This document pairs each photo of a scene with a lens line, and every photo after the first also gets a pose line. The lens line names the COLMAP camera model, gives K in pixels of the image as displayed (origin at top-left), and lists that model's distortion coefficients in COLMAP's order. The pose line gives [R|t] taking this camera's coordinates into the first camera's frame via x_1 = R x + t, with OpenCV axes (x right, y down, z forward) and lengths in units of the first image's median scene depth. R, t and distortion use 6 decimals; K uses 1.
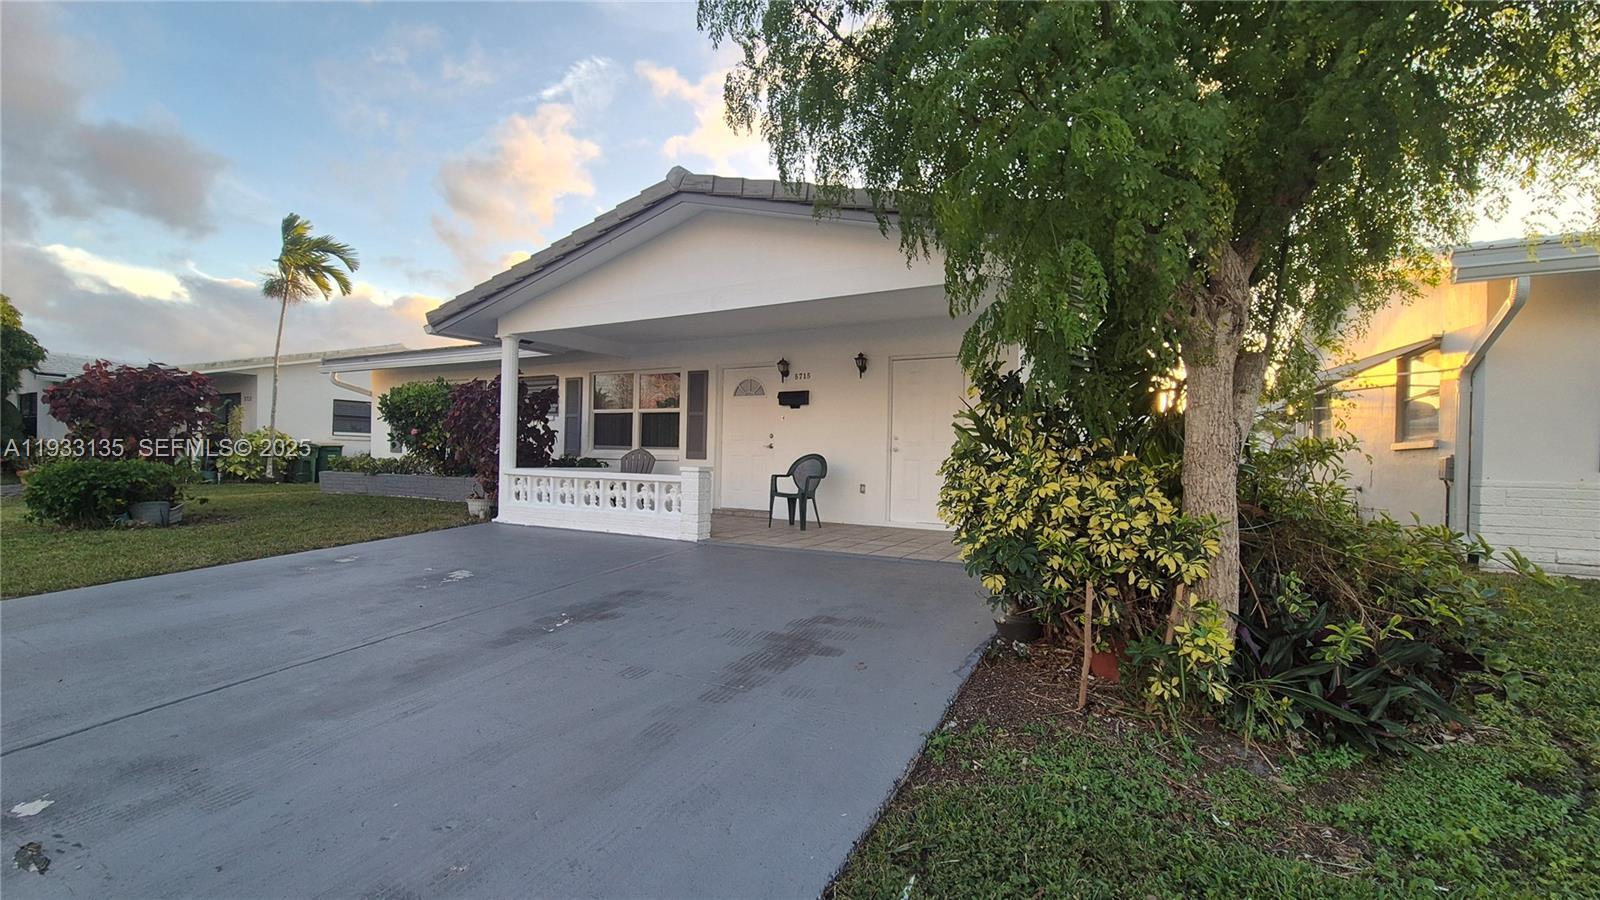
lens RADIAL K [[654.4, 0, 809.5], [0, 654.4, 454.5], [0, 0, 1]] dist [-0.001536, -0.000051]
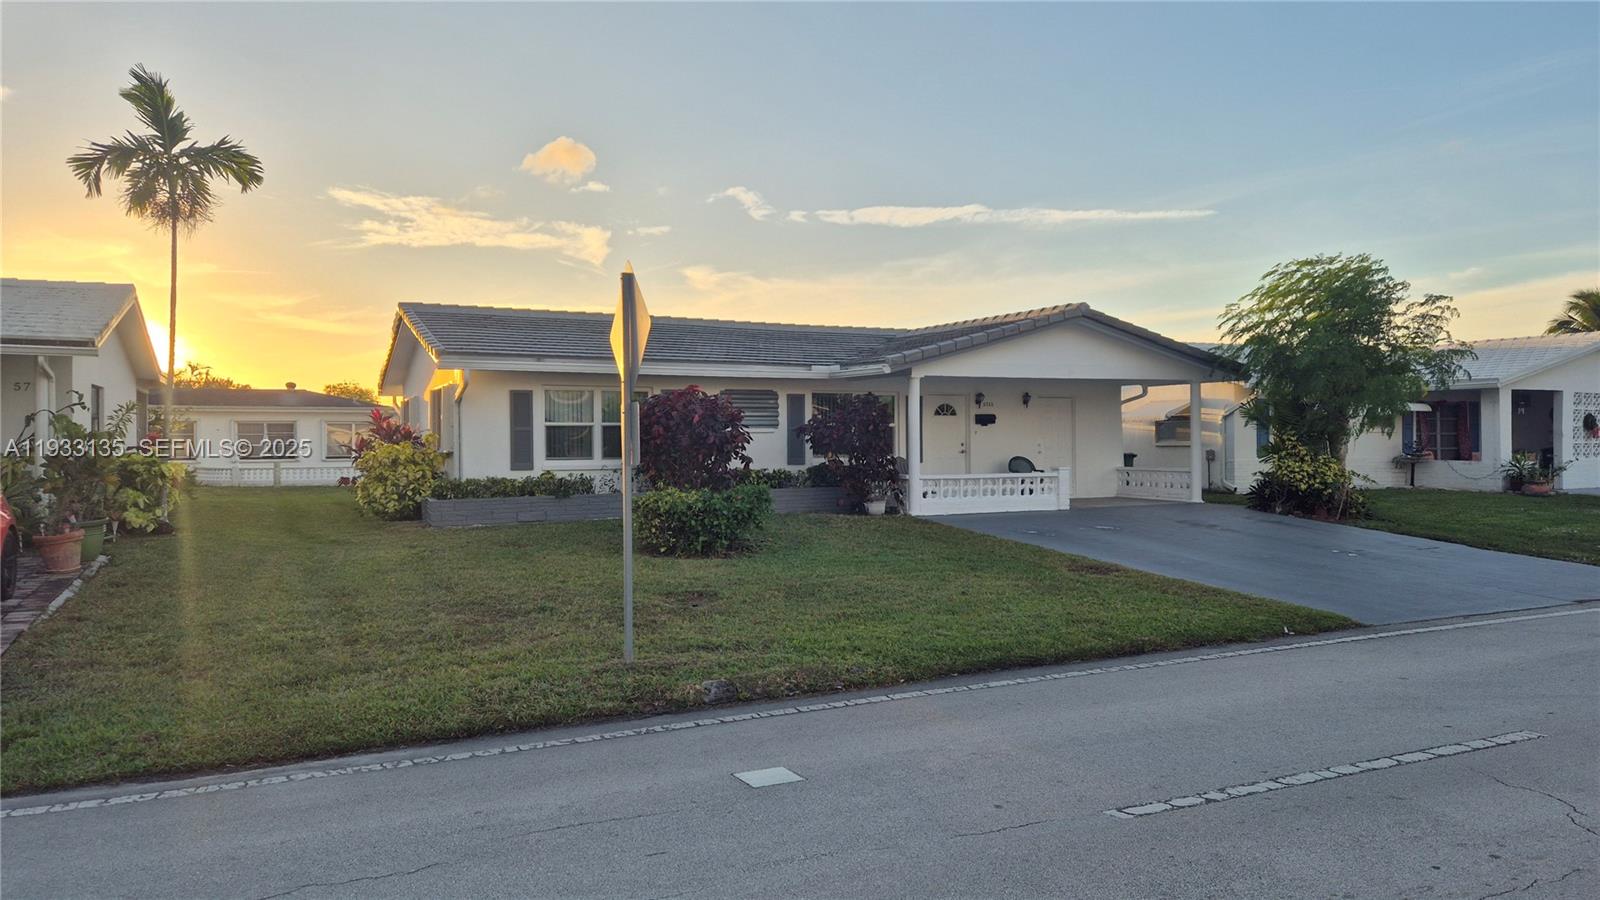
lens RADIAL K [[1053.9, 0, 796.9], [0, 1053.9, 431.2], [0, 0, 1]] dist [0.089419, -0.081276]
pose [[0.589434, -0.016223, 0.807653, -2.355438], [0.013984, 0.999853, 0.009878, -0.094258], [-0.807695, 0.005472, 0.589575, -0.074286]]
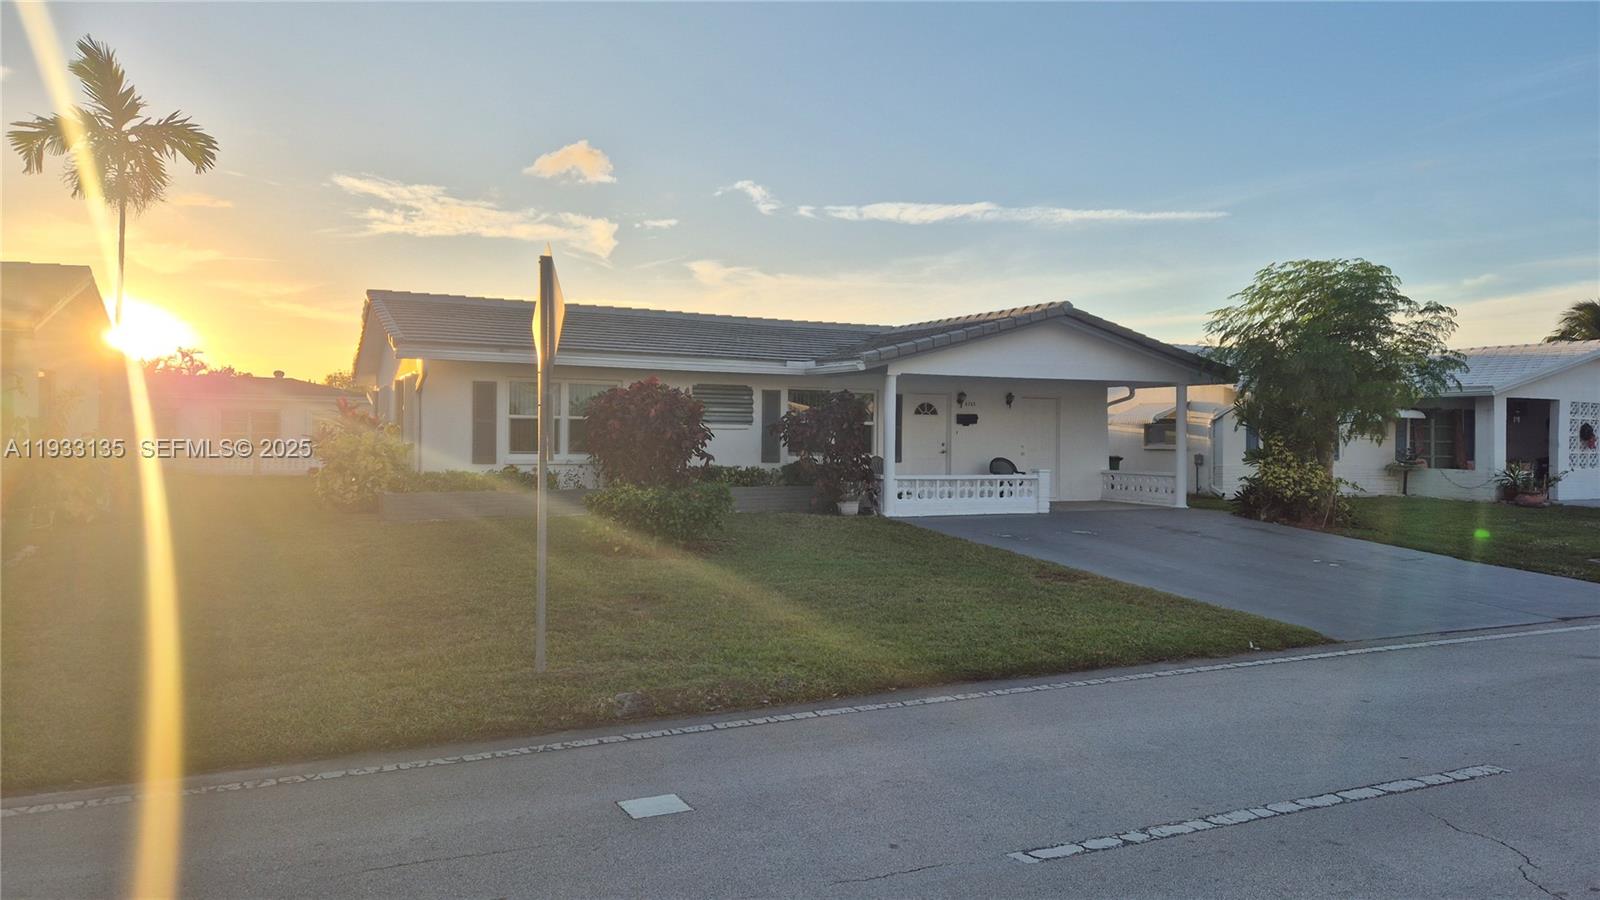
lens RADIAL K [[1053.9, 0, 796.9], [0, 1053.9, 431.2], [0, 0, 1]] dist [0.089419, -0.081276]
pose [[0.591618, -0.009055, 0.806167, -2.276753], [-0.002882, 0.999907, 0.013346, -0.094882], [-0.806213, -0.010219, 0.591537, -0.090778]]
